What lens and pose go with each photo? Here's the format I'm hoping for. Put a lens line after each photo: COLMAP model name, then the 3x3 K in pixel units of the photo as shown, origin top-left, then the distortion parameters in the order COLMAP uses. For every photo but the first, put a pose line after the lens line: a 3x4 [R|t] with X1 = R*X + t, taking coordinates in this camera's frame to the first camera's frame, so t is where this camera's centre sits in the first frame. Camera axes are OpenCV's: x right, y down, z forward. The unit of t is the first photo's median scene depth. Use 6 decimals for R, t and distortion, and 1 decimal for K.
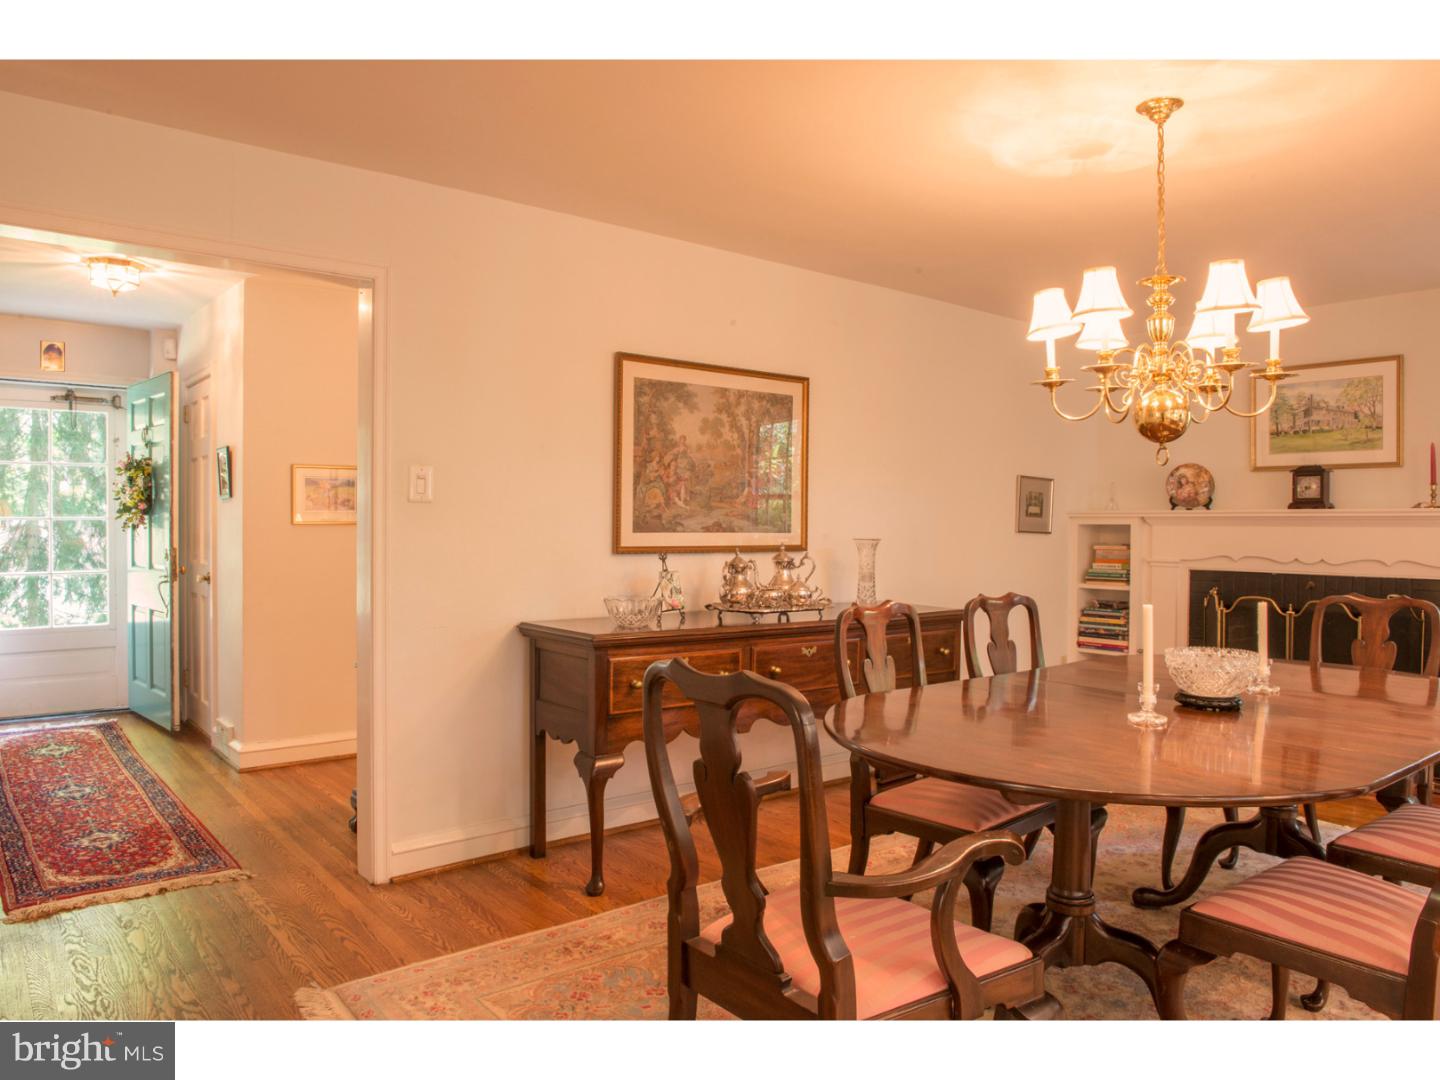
lens RADIAL K [[993.2, 0, 719.5], [0, 993.2, 534.2], [0, 0, 1]] dist [-0.046523, -0.003546]
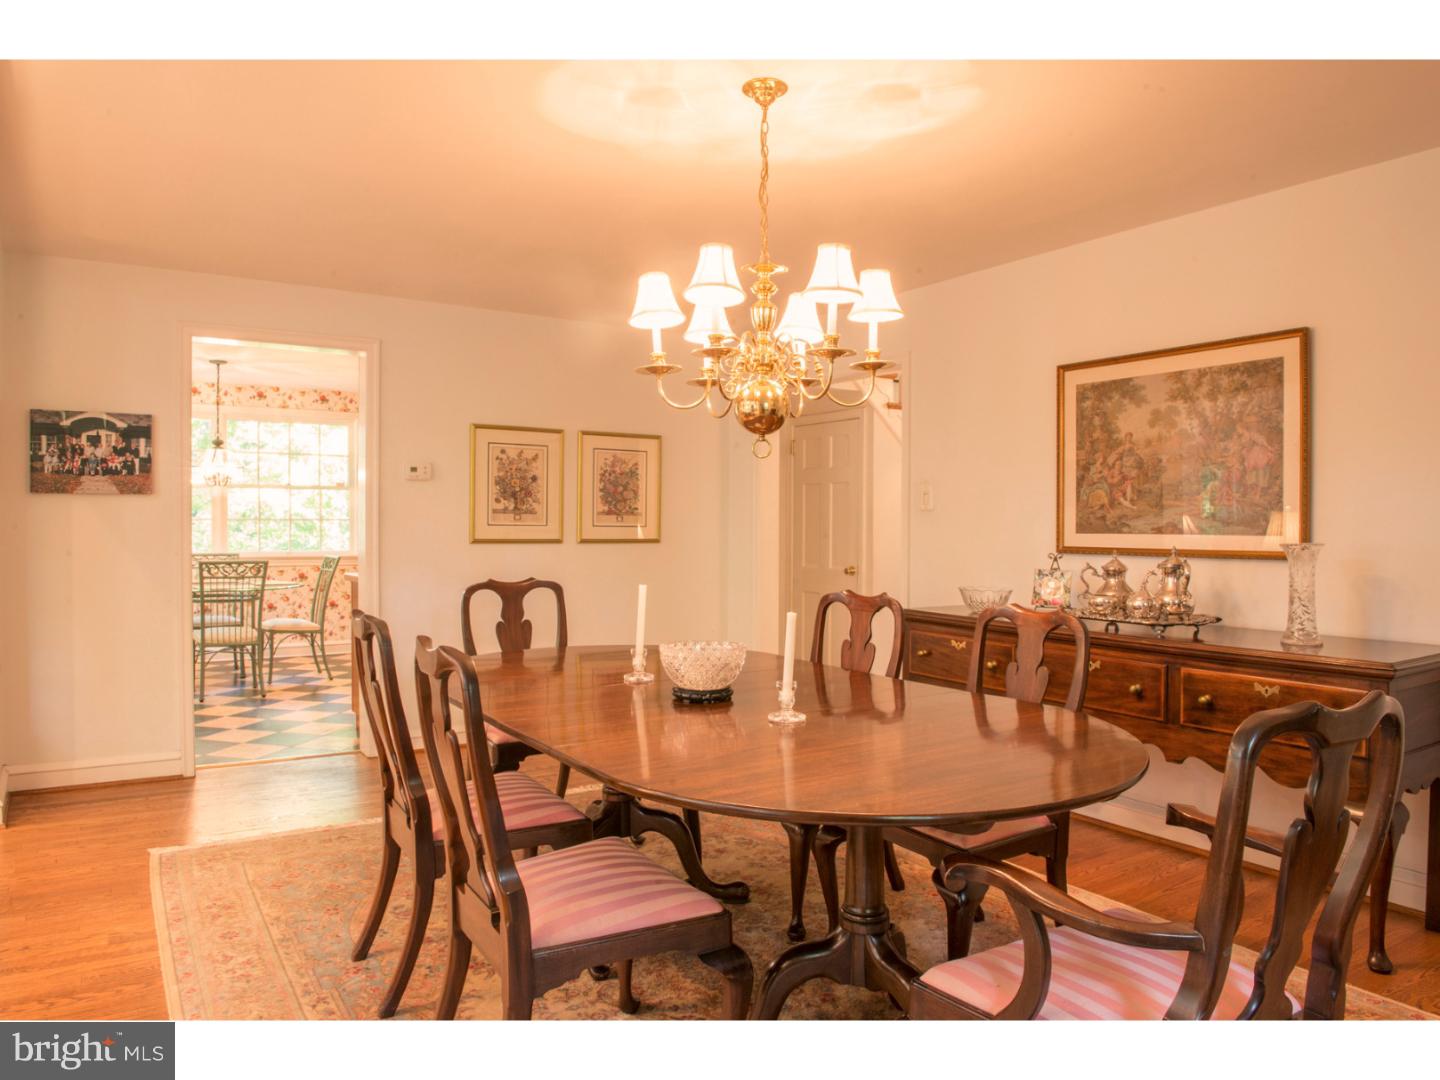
lens RADIAL K [[993.2, 0, 718.3], [0, 993.2, 538.9], [0, 0, 1]] dist [-0.046523, -0.003546]
pose [[-0.093653, 0.004451, -0.995595, 0.945481], [-0.011807, 0.999915, 0.005581, 0.002675], [0.995535, 0.012277, -0.093593, 0.694131]]
